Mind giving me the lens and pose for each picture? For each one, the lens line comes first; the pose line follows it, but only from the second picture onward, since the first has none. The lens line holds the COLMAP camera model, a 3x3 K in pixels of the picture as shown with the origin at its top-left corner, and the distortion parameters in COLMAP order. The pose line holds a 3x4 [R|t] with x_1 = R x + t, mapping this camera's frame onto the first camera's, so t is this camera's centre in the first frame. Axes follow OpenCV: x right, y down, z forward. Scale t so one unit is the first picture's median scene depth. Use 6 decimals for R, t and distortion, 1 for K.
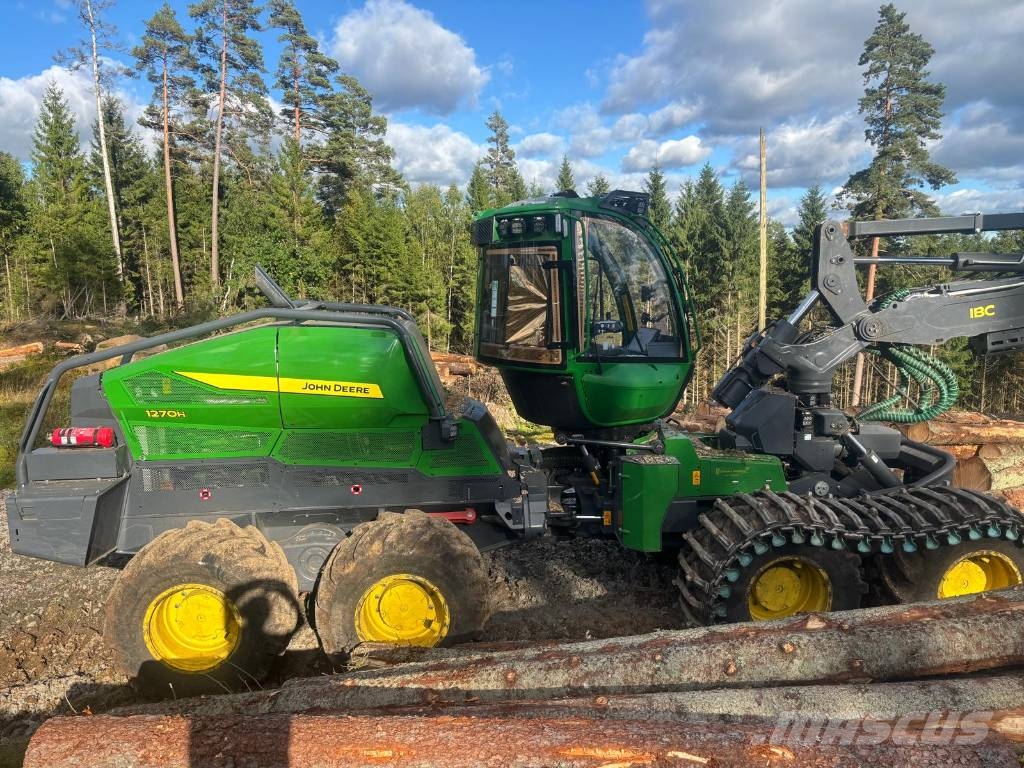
lens RADIAL K [[781.9, 0, 512.8], [0, 781.9, 379.0], [0, 0, 1]] dist [0.041820, -0.047502]
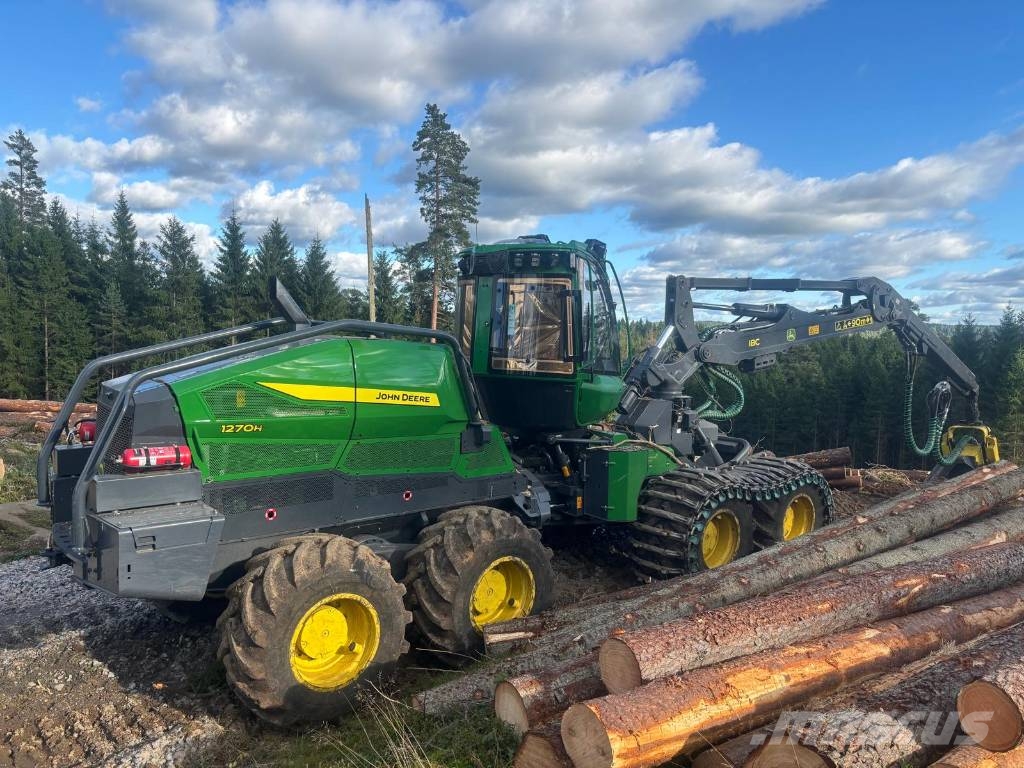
lens RADIAL K [[783.6, 0, 512.0], [0, 783.6, 384.0], [0, 0, 1]] dist [0.064855, -0.089636]
pose [[0.815503, -0.007291, 0.578707, -0.696666], [0.047342, 0.997410, -0.054147, 0.055753], [-0.576813, 0.071555, 0.813736, 0.053693]]
